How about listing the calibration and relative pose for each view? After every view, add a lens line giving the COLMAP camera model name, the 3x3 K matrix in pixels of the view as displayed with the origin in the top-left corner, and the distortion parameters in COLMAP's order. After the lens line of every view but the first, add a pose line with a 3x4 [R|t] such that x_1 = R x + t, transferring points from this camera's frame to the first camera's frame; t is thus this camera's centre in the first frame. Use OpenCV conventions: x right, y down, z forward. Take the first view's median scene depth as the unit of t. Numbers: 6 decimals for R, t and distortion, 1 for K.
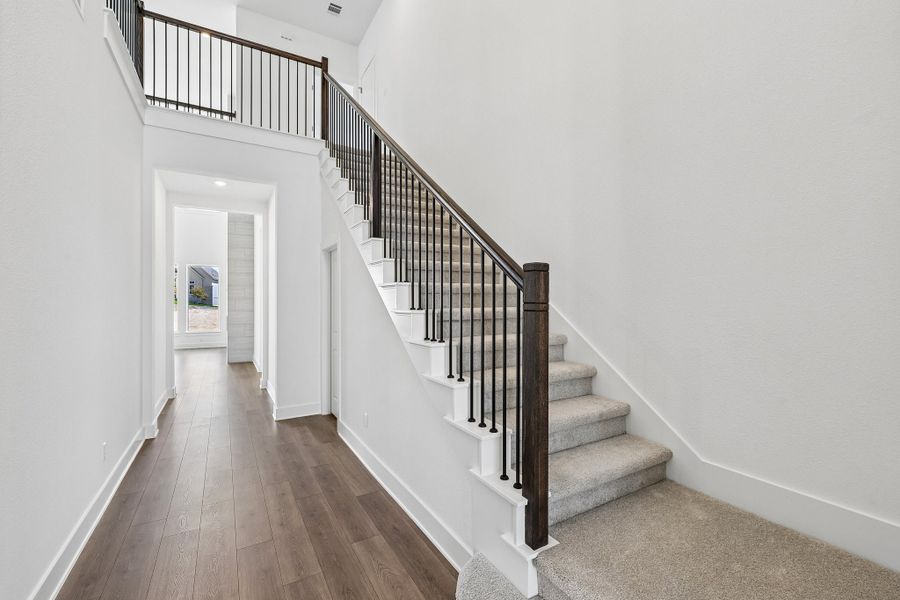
lens RADIAL K [[375.9, 0, 447.8], [0, 375.9, 301.1], [0, 0, 1]] dist [-0.003042, -0.000004]
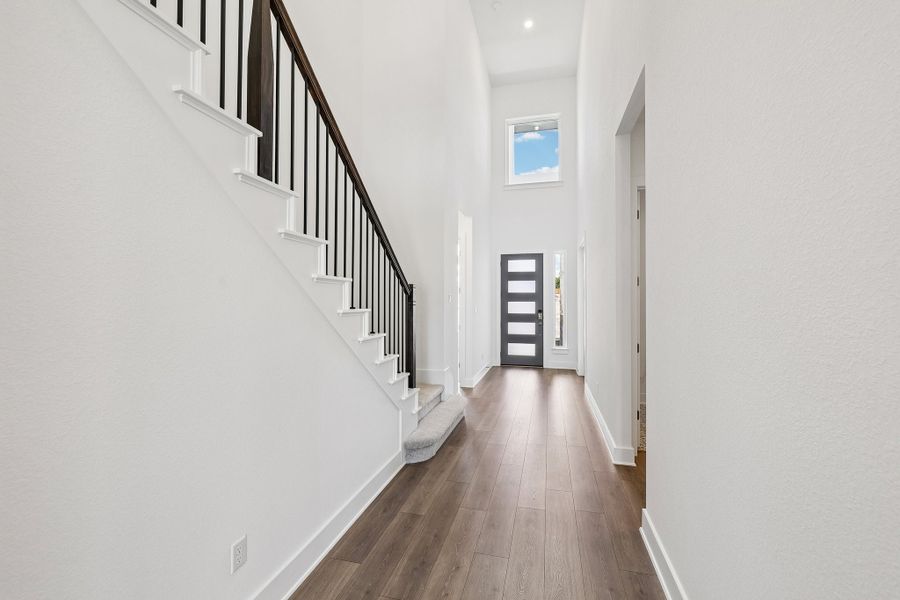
lens RADIAL K [[375.9, 0, 450.2], [0, 375.9, 299.9], [0, 0, 1]] dist [-0.003042, -0.000004]
pose [[-0.699941, 0.002369, 0.714197, -1.106019], [-0.001652, 0.999986, -0.004937, 0.004923], [-0.714199, -0.004635, -0.699928, 1.719694]]
